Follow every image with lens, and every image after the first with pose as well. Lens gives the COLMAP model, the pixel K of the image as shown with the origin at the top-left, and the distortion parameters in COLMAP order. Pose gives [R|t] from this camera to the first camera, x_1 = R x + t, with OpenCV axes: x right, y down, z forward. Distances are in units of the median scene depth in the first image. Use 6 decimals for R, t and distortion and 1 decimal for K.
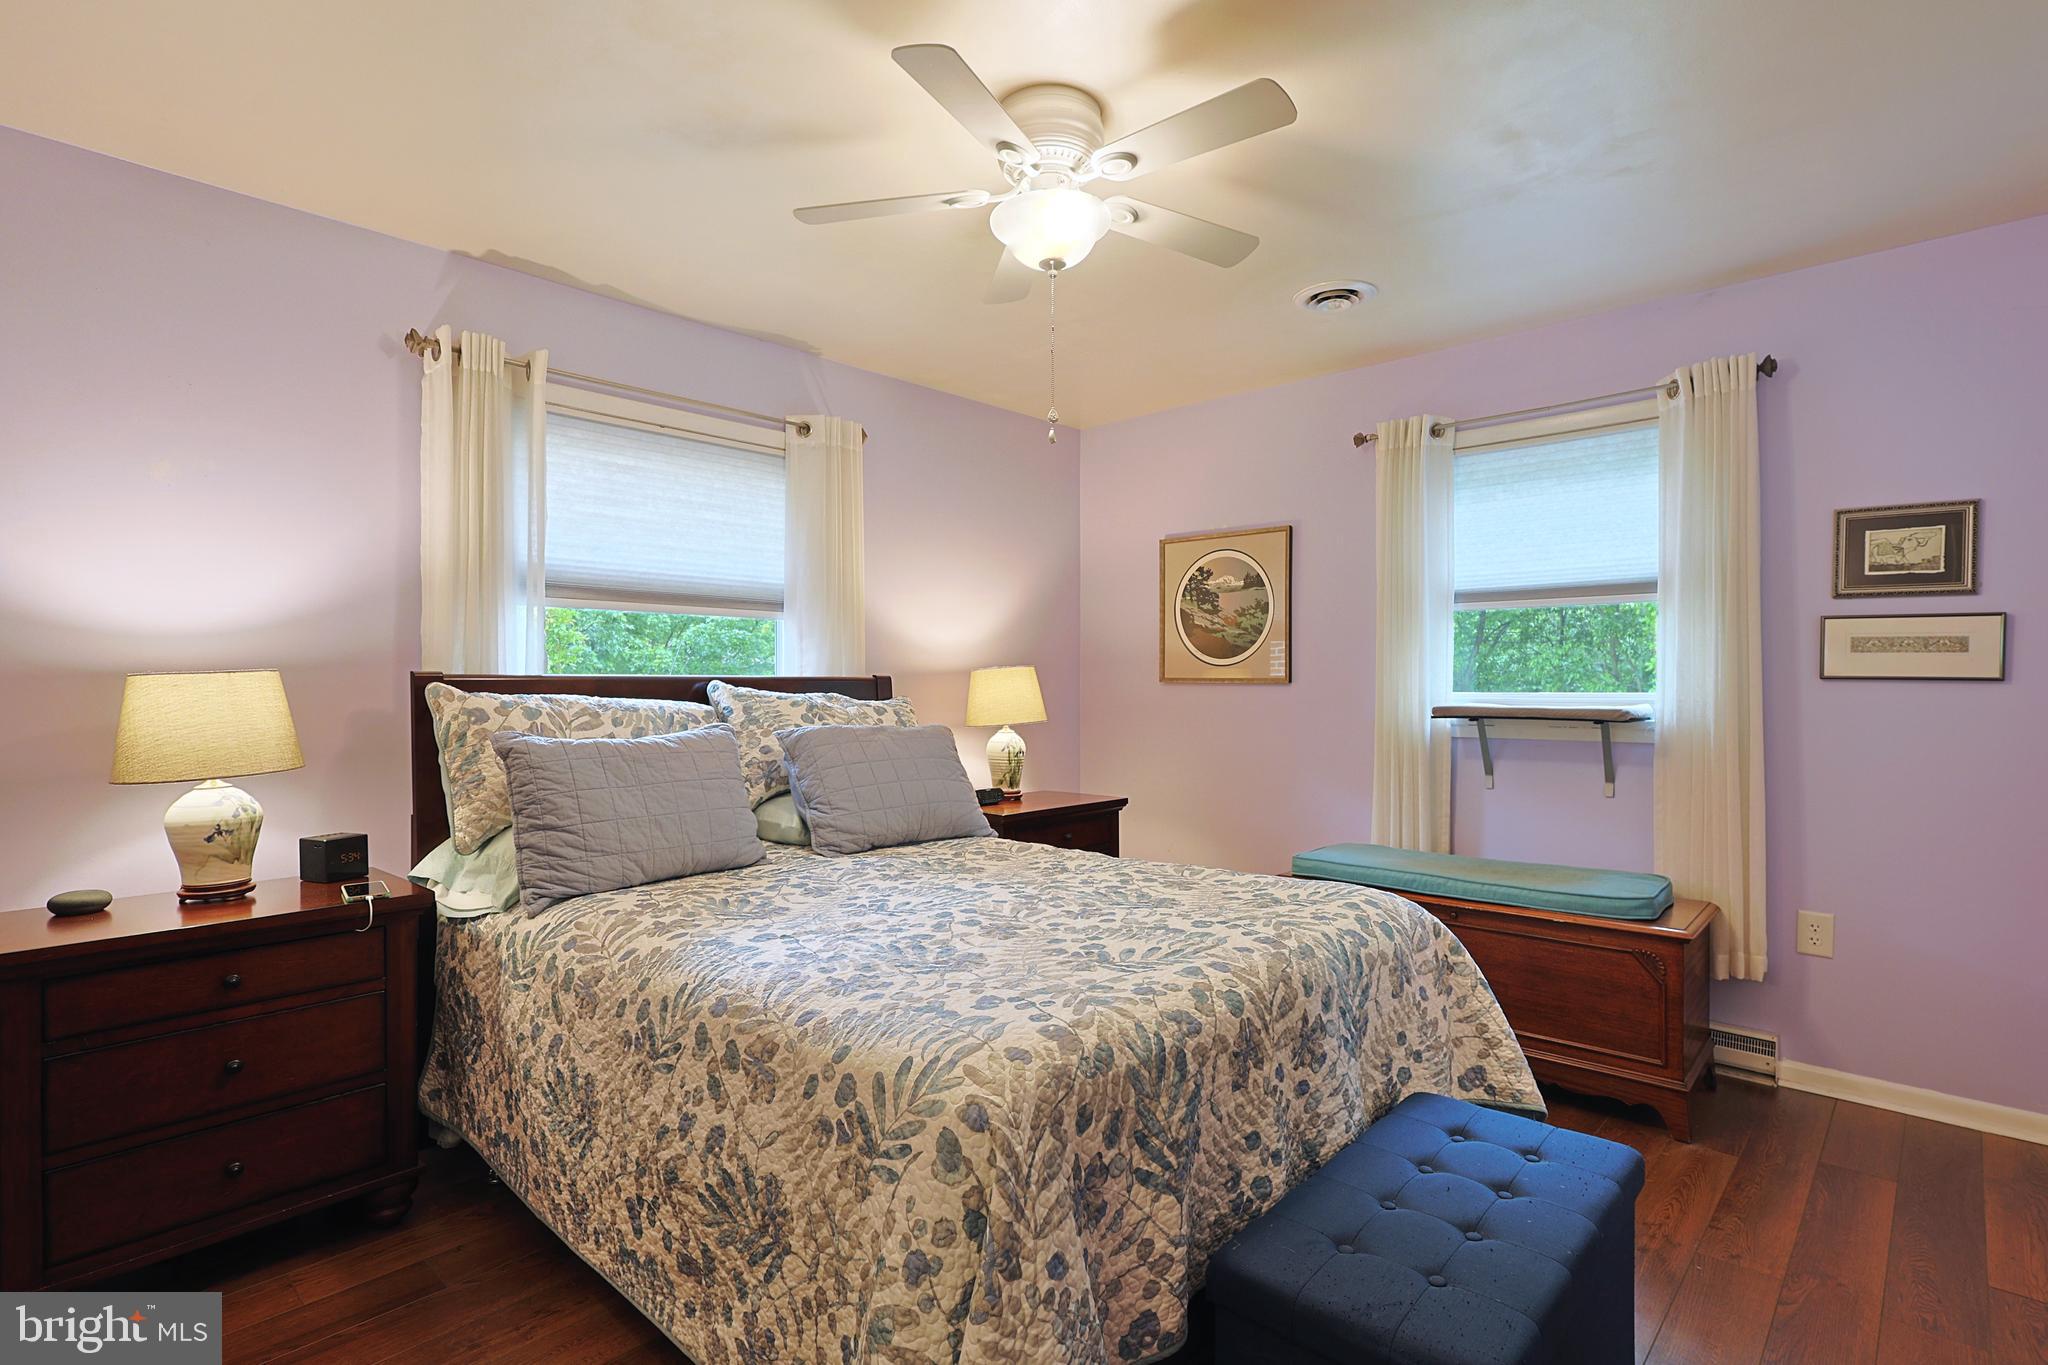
lens RADIAL K [[979.8, 0, 1034.6], [0, 979.8, 708.7], [0, 0, 1]] dist [0.012821, 0.000403]
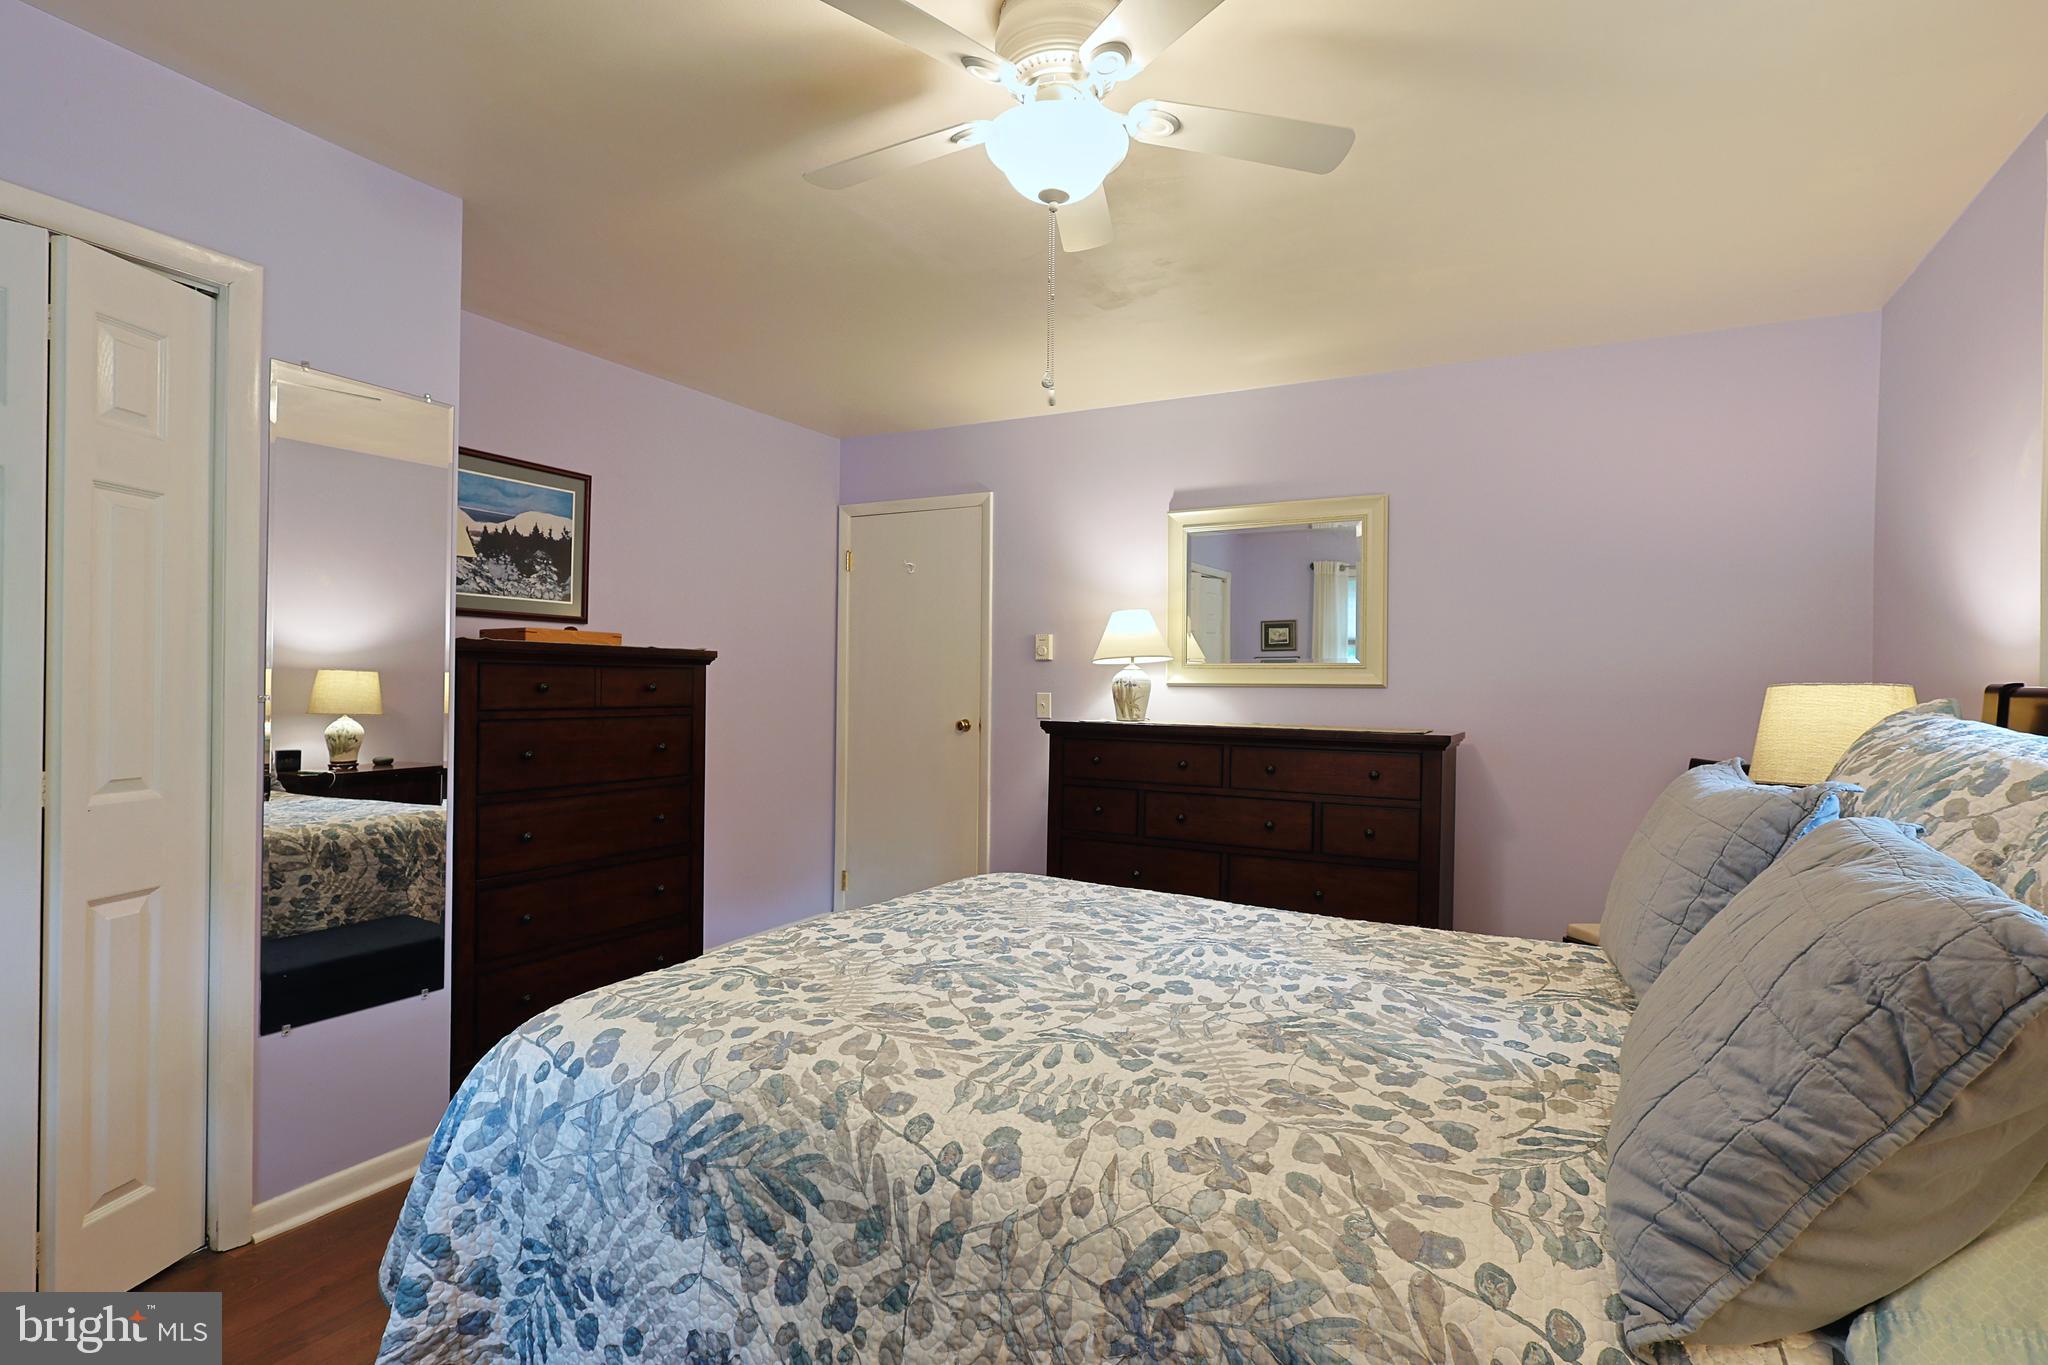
lens RADIAL K [[1003.2, 0, 1028.3], [0, 1003.2, 685.3], [0, 0, 1]] dist [-0.002943, 0.002536]
pose [[-0.972438, -0.015381, -0.232652, 0.050511], [-0.025845, 0.998783, 0.041998, -0.059908], [0.231723, 0.046853, -0.971653, 1.902175]]
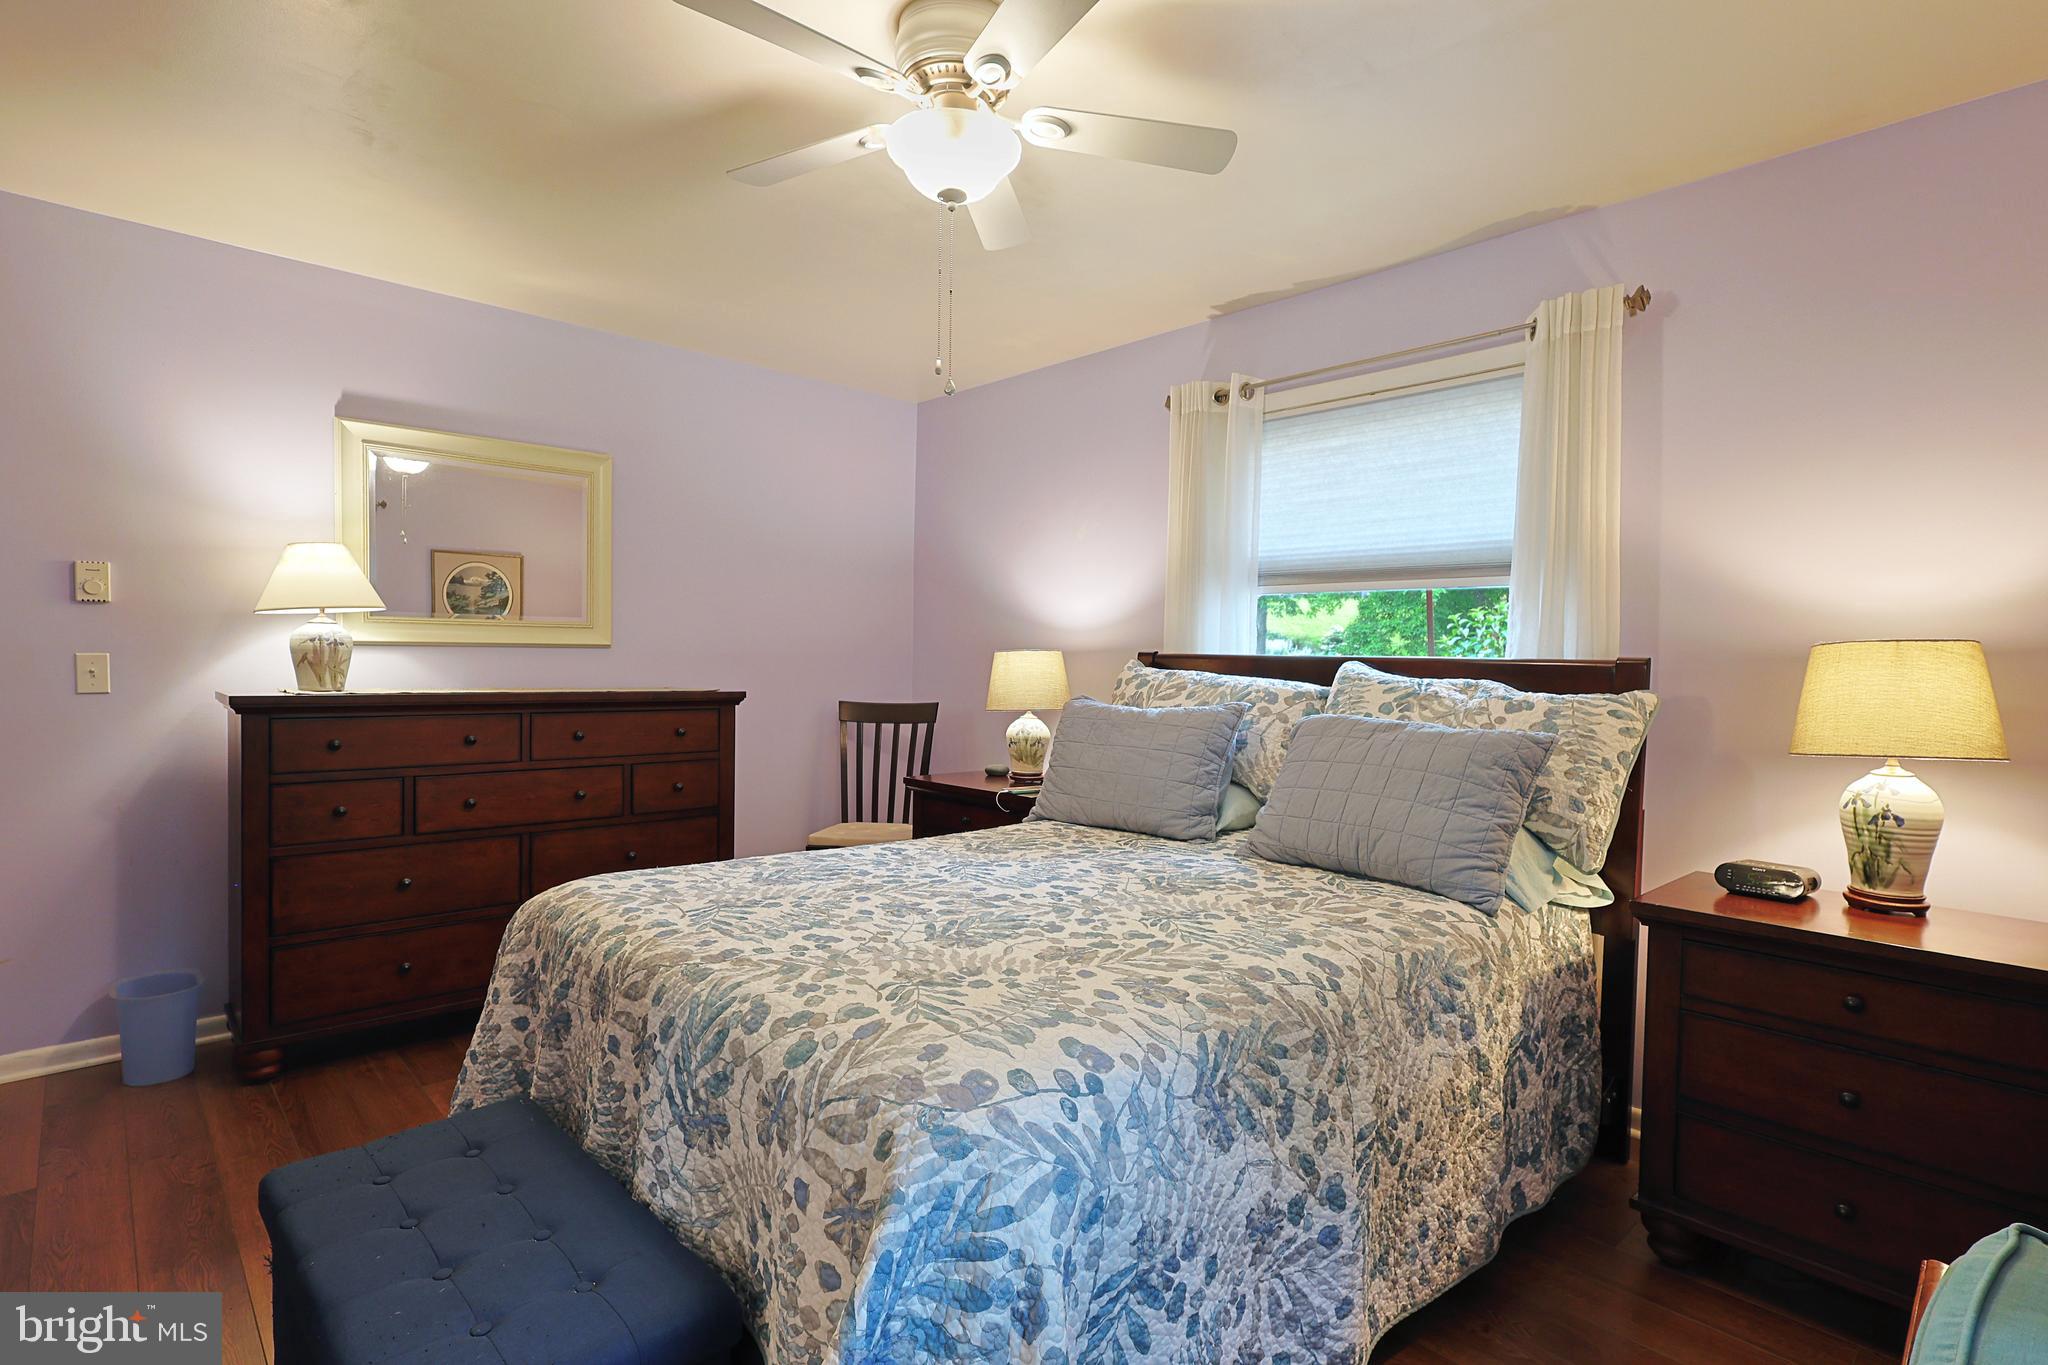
lens RADIAL K [[1003.2, 0, 1028.3], [0, 1003.2, 685.3], [0, 0, 1]] dist [-0.002943, 0.002536]
pose [[-0.089930, 0.022223, -0.995700, 0.876342], [-0.061922, 0.997692, 0.027860, -0.021642], [0.994021, 0.064161, -0.088347, 1.111451]]
